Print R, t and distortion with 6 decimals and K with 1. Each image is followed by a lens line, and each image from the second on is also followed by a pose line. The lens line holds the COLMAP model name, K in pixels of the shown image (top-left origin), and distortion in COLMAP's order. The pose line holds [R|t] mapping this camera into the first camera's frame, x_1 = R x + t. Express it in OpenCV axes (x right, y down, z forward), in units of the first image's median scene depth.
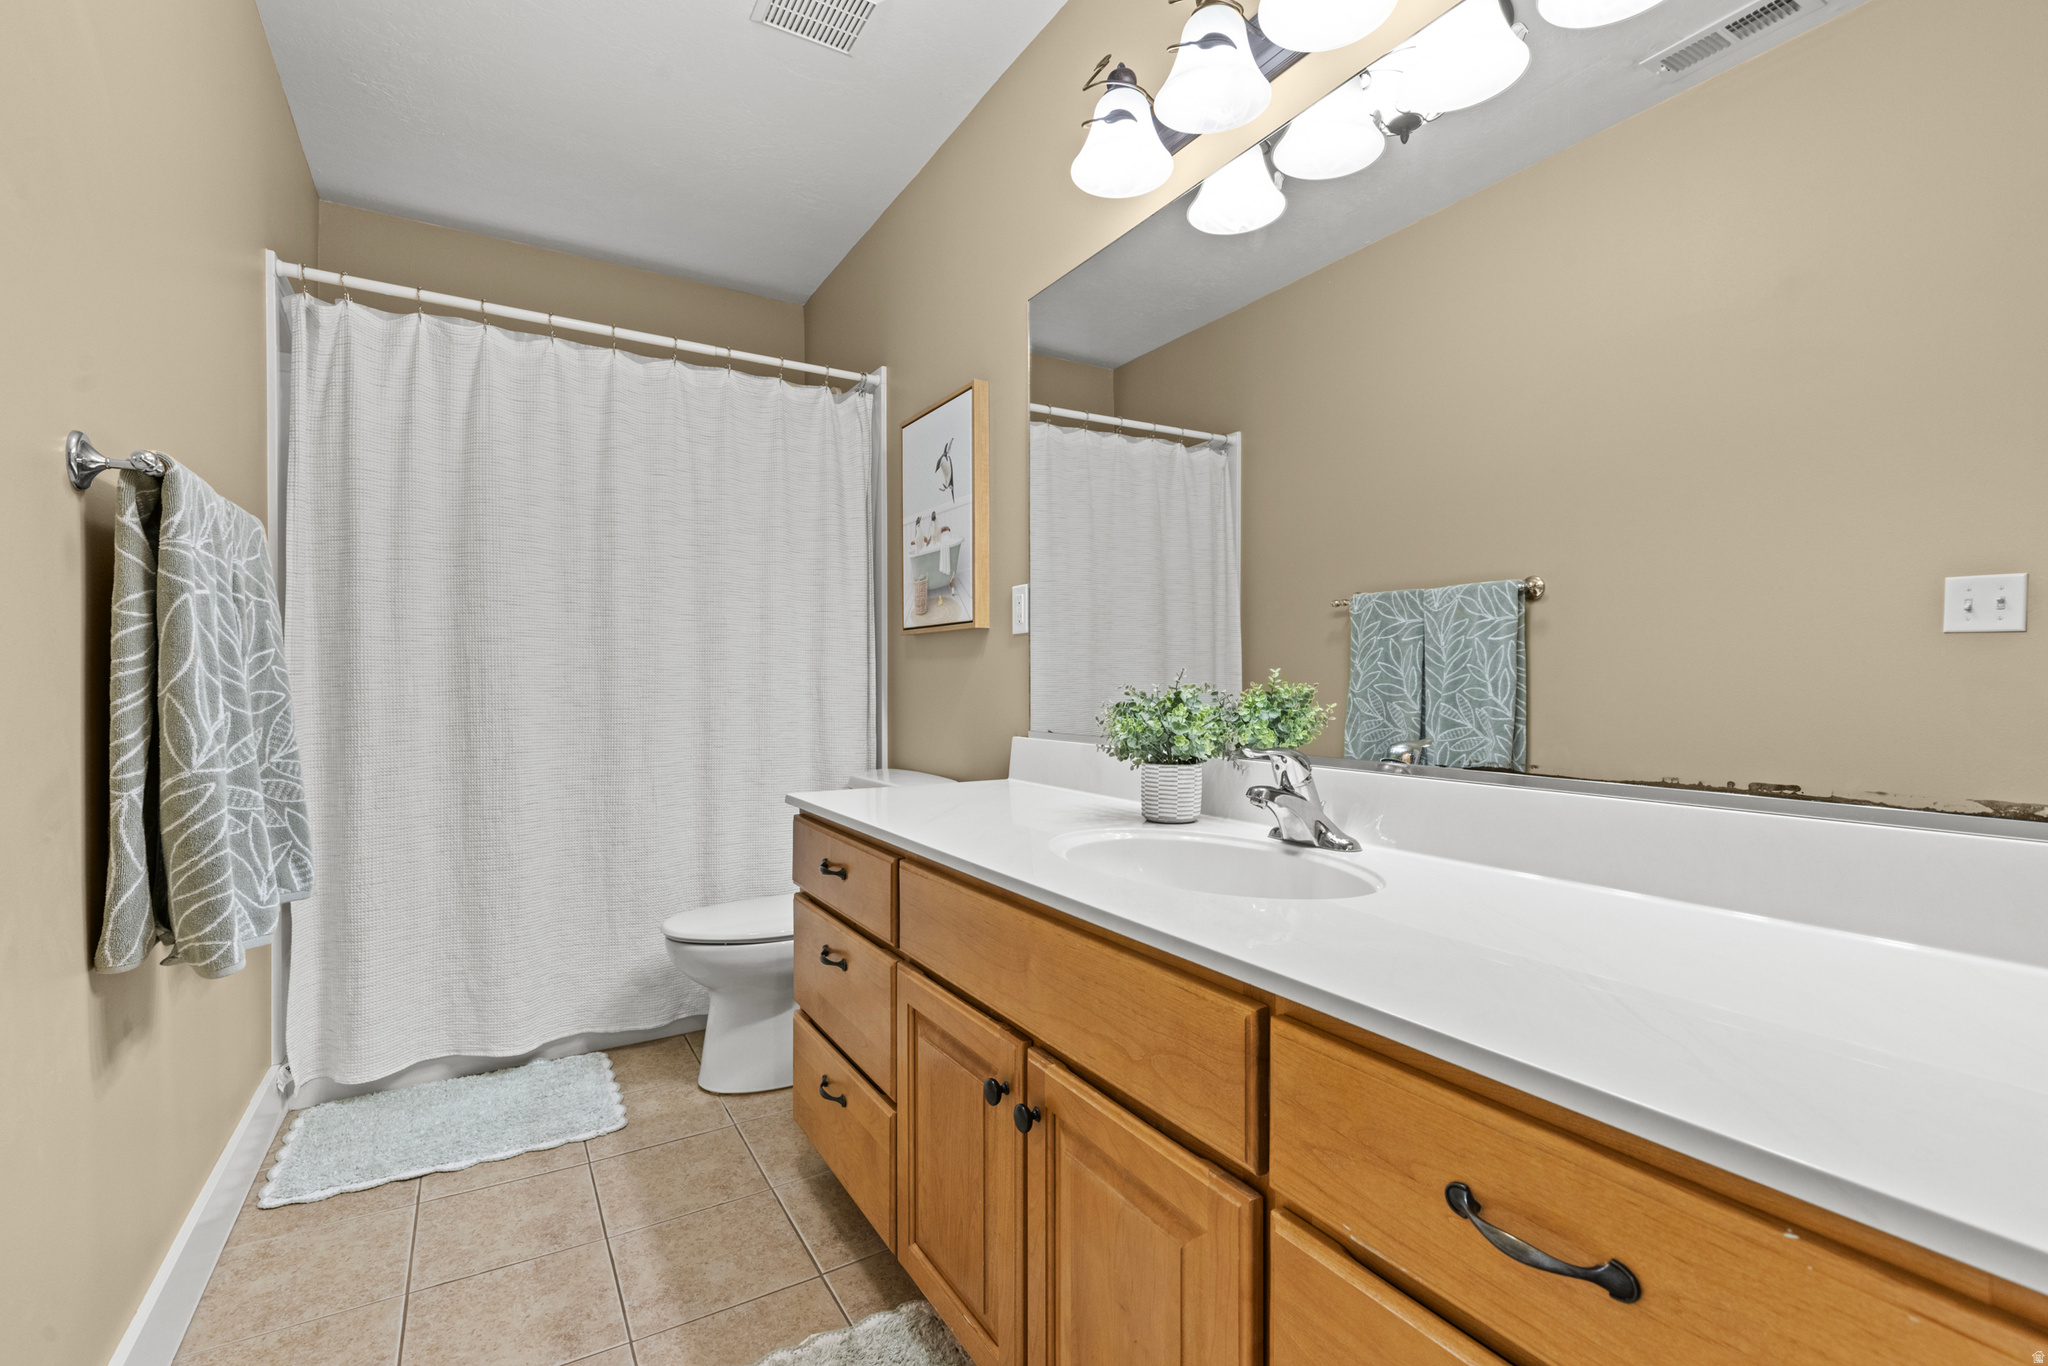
lens RADIAL K [[920.4, 0, 1011.4], [0, 920.4, 684.5], [0, 0, 1]] dist [0.003105, -0.000381]
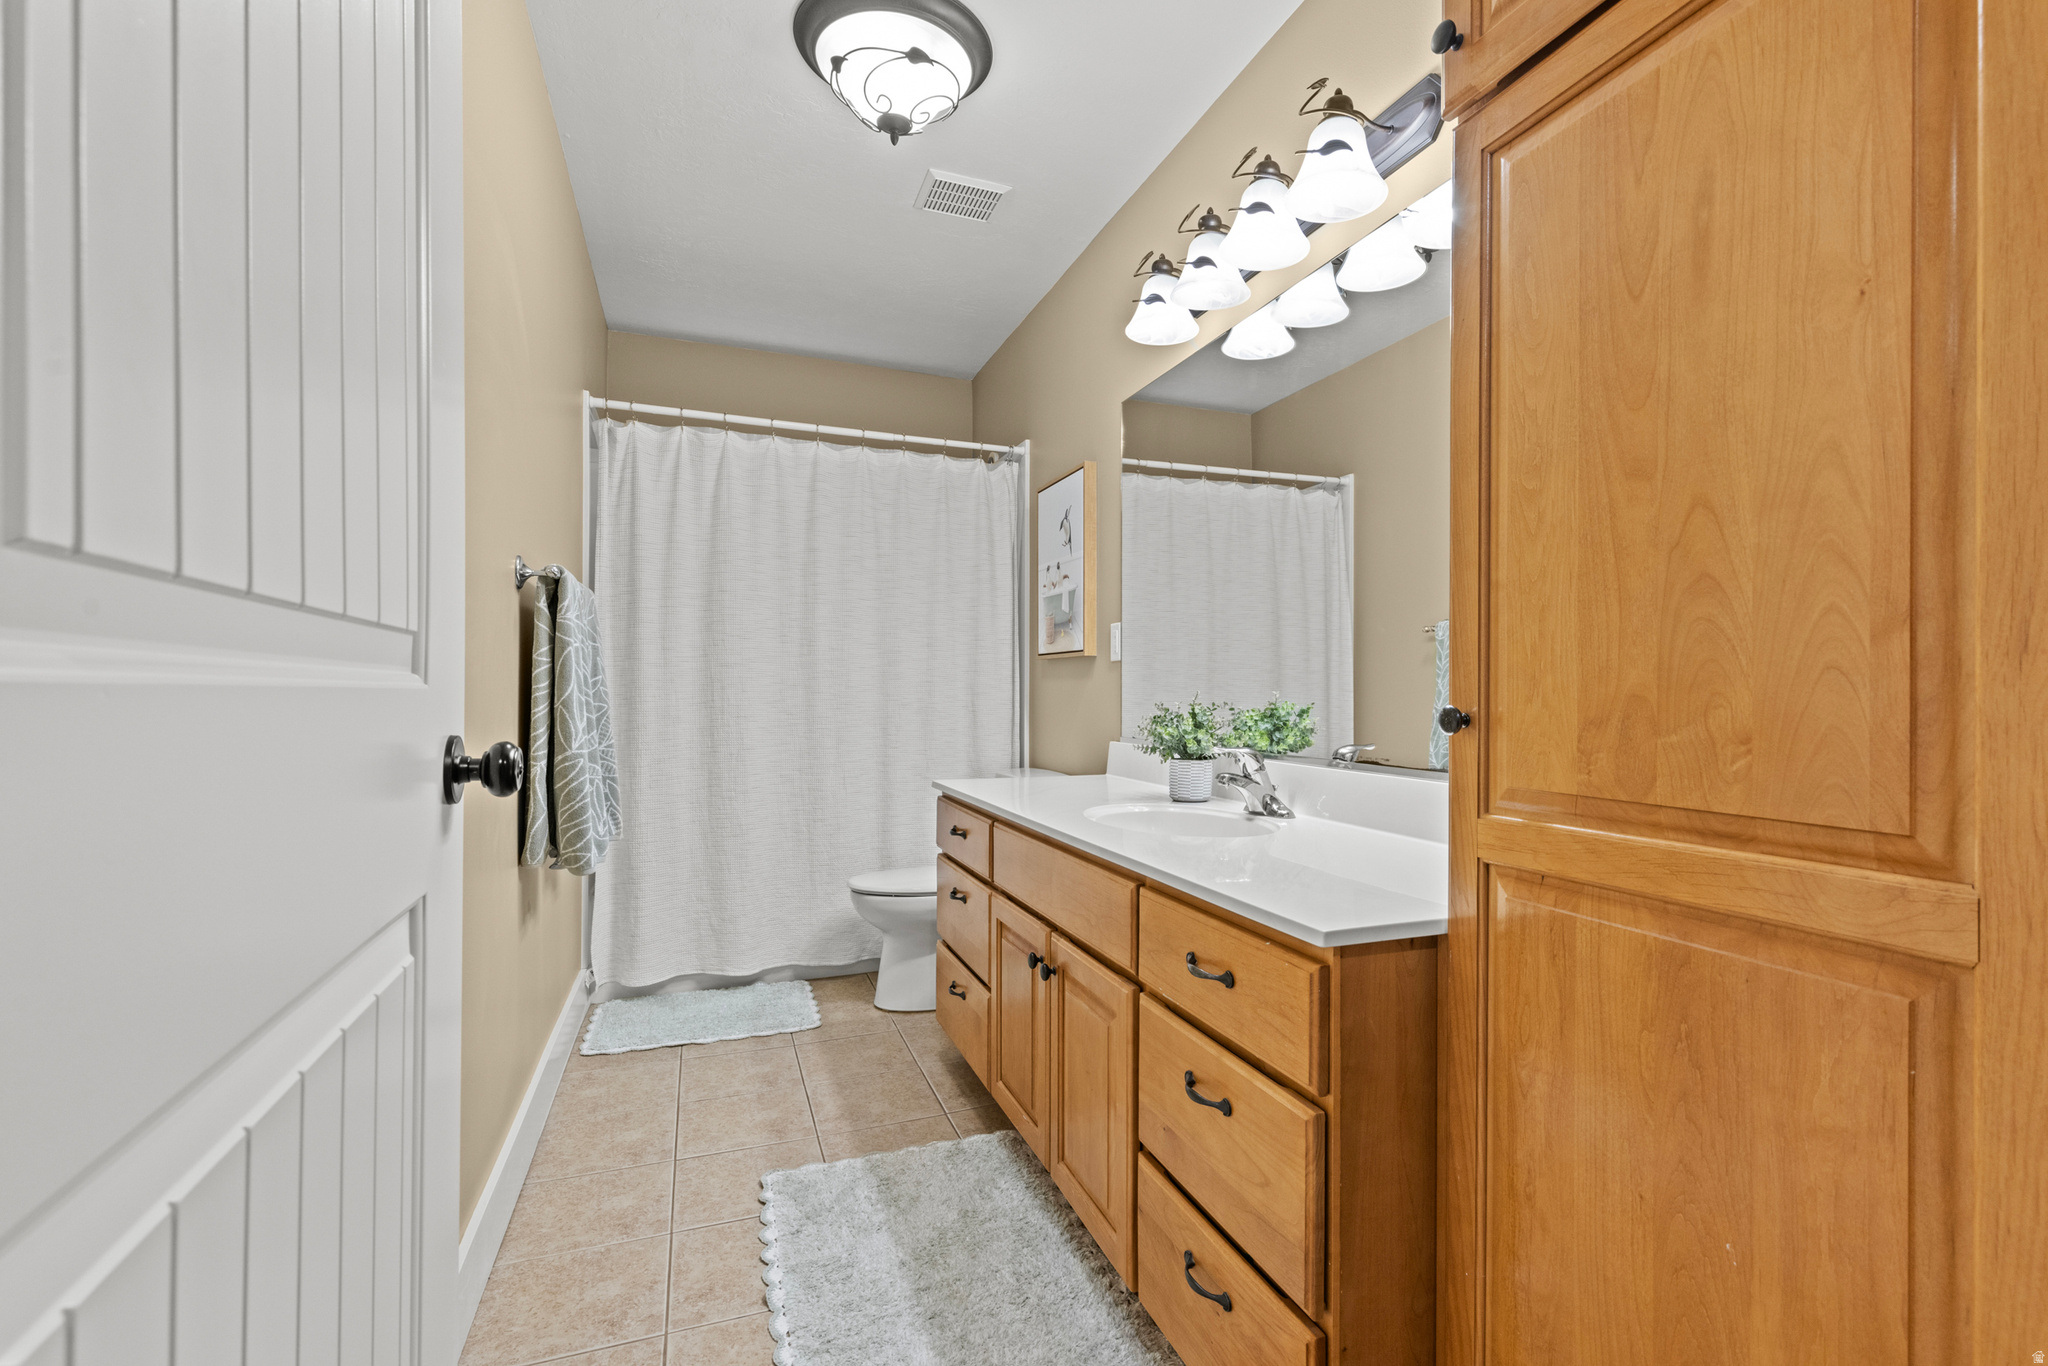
lens RADIAL K [[936.3, 0, 1077.1], [0, 936.3, 687.6], [0, 0, 1]] dist [0.002209, 0.000259]
pose [[0.989433, 0.003764, -0.144944, 0.168282], [-0.005017, 0.999953, -0.008280, -0.008305], [0.144906, 0.008920, 0.989405, -0.343274]]
